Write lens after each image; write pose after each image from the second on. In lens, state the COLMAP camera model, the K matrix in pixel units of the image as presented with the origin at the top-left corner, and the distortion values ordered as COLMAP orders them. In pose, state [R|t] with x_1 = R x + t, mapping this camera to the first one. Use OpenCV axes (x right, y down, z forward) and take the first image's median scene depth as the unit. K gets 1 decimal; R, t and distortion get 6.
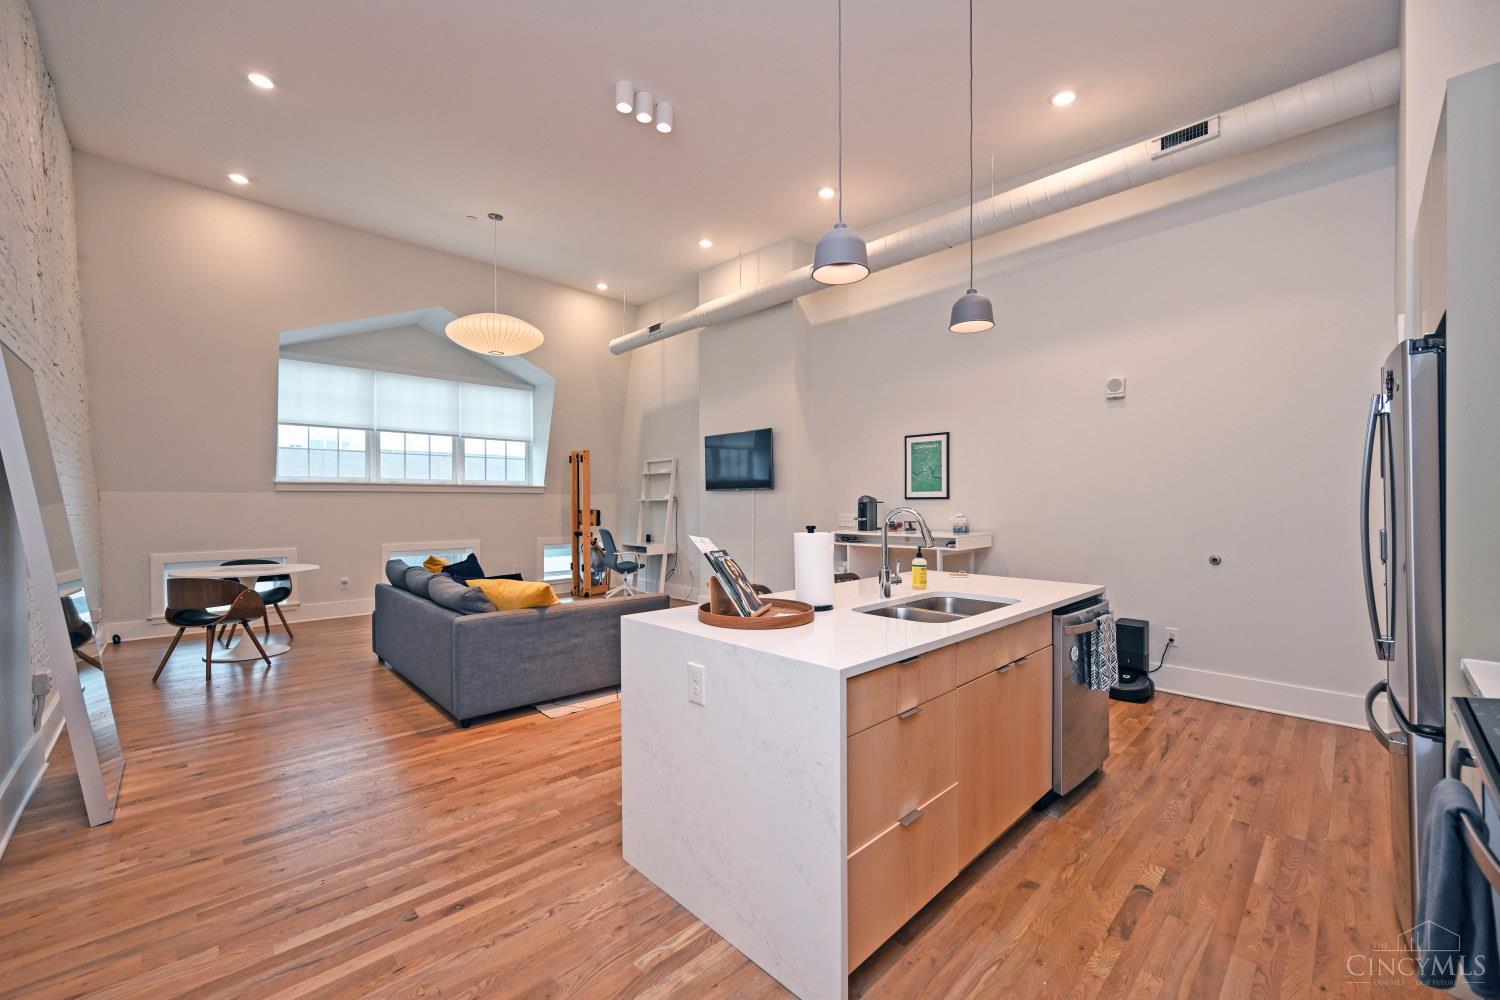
lens RADIAL K [[599.5, 0, 750.0], [0, 599.5, 505.4], [0, 0, 1]] dist [-0.000999, -0.000166]
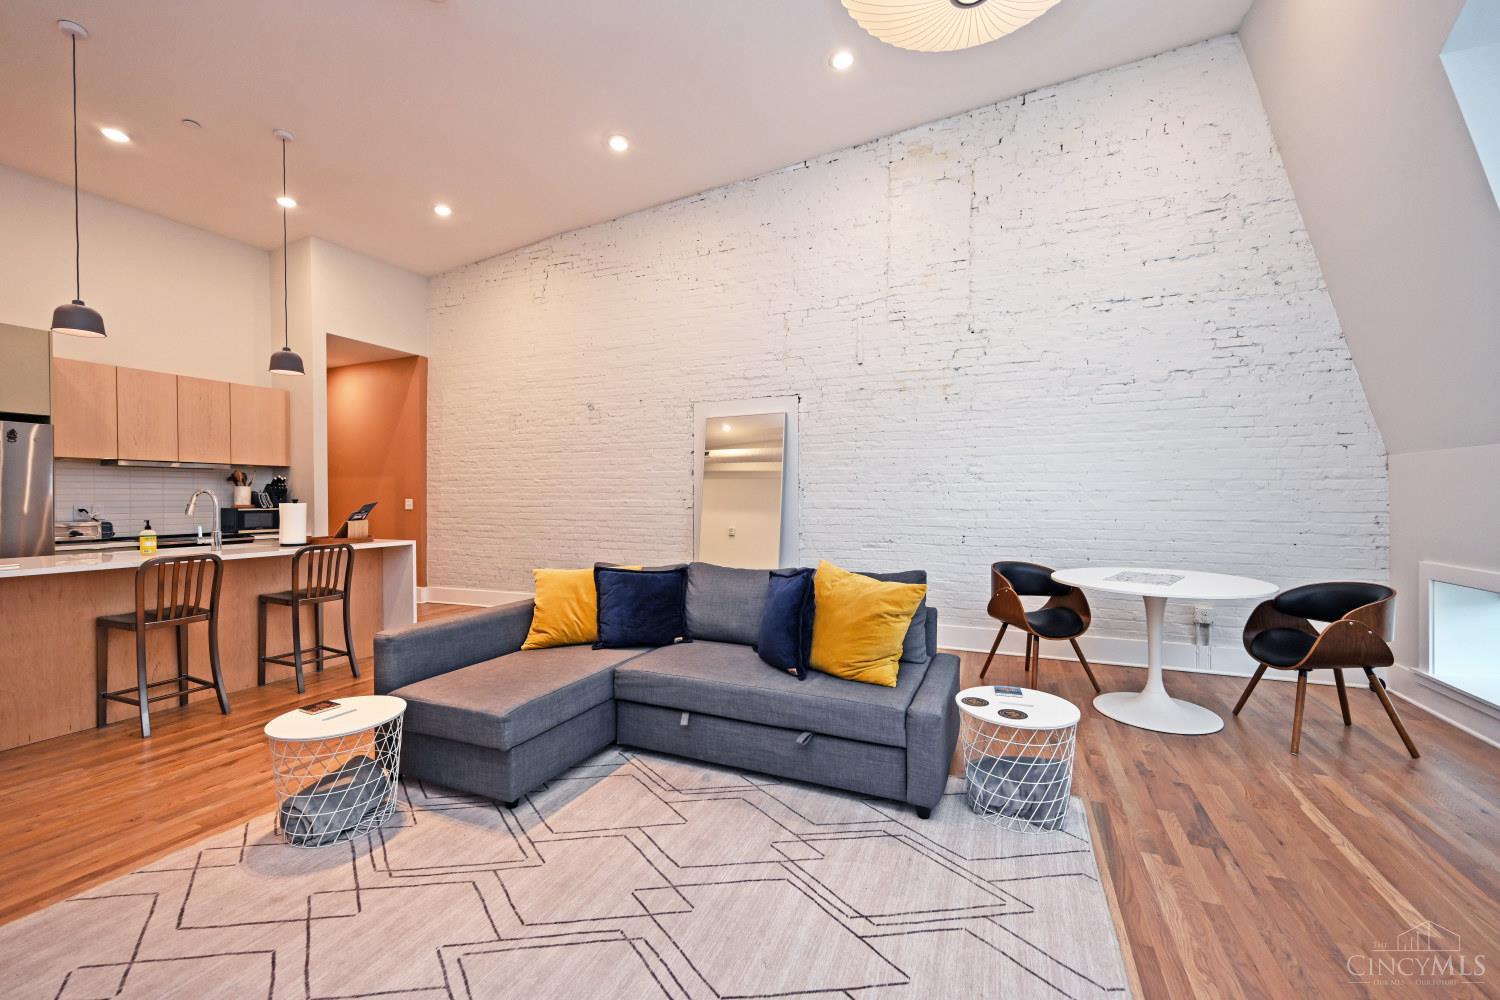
lens RADIAL K [[588.8, 0, 750.6], [0, 588.8, 504.0], [0, 0, 1]] dist [-0.001317, 0.000260]
pose [[-0.923827, 0.014364, -0.382541, -0.183815], [0.008770, 0.999828, 0.016361, 0.012587], [0.382710, 0.011760, -0.923794, 1.204684]]
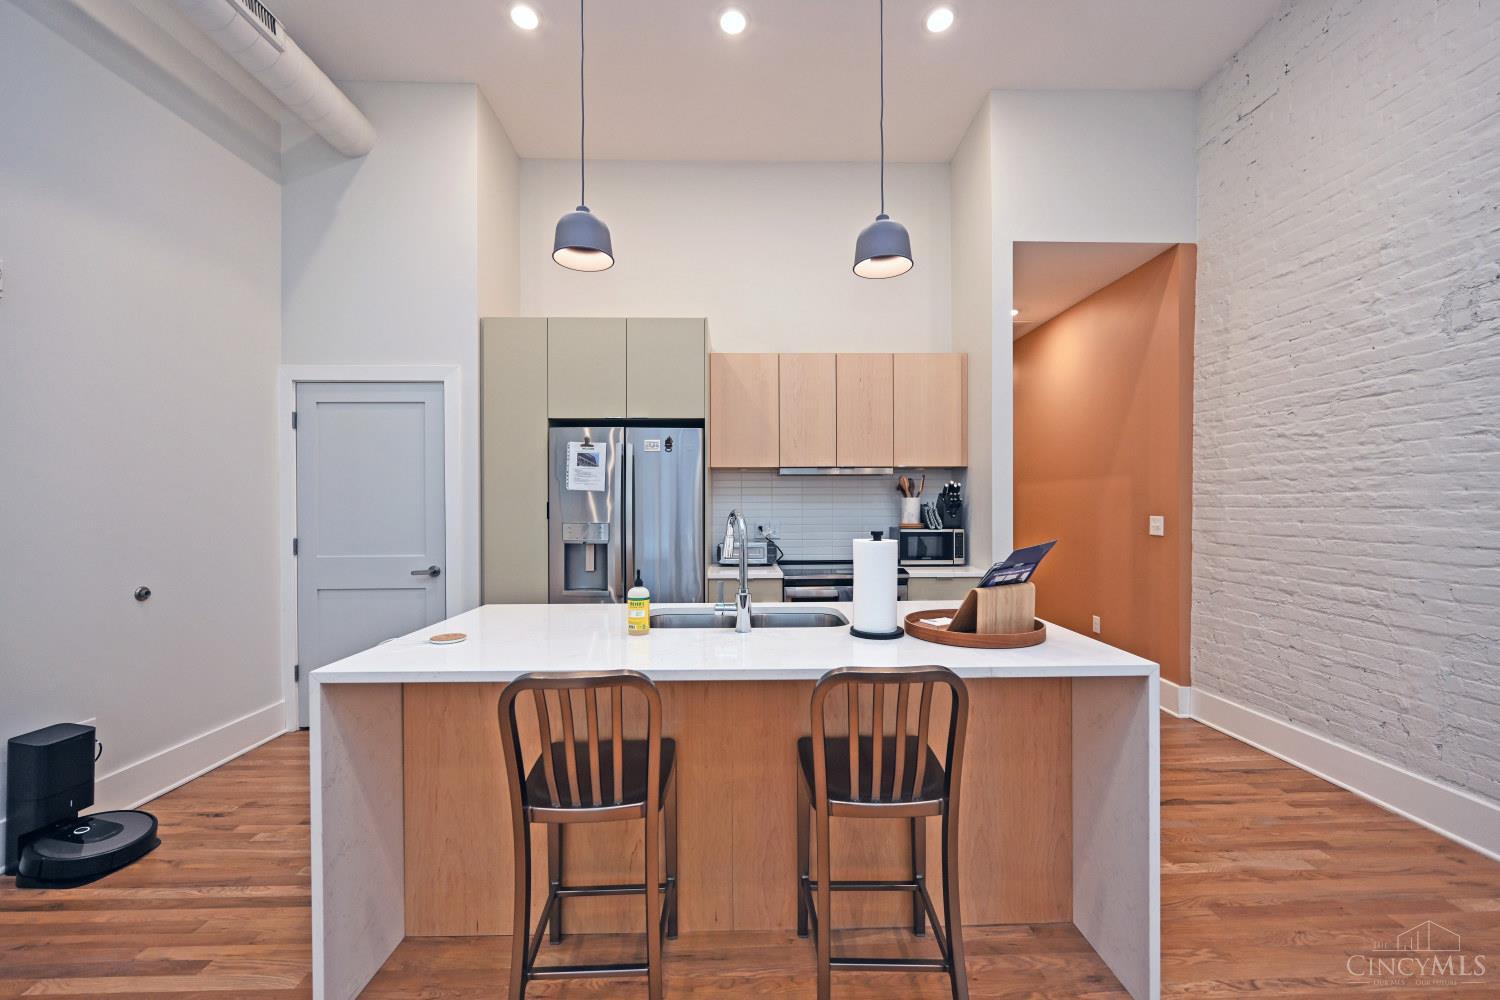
lens RADIAL K [[588.3, 0, 752.6], [0, 588.3, 505.6], [0, 0, 1]] dist [-0.000495, -0.000188]
pose [[-0.732261, 0.006736, 0.680991, -0.120259], [0.010990, 0.999938, 0.001926, -0.001182], [-0.680935, 0.008895, -0.732290, 0.651885]]
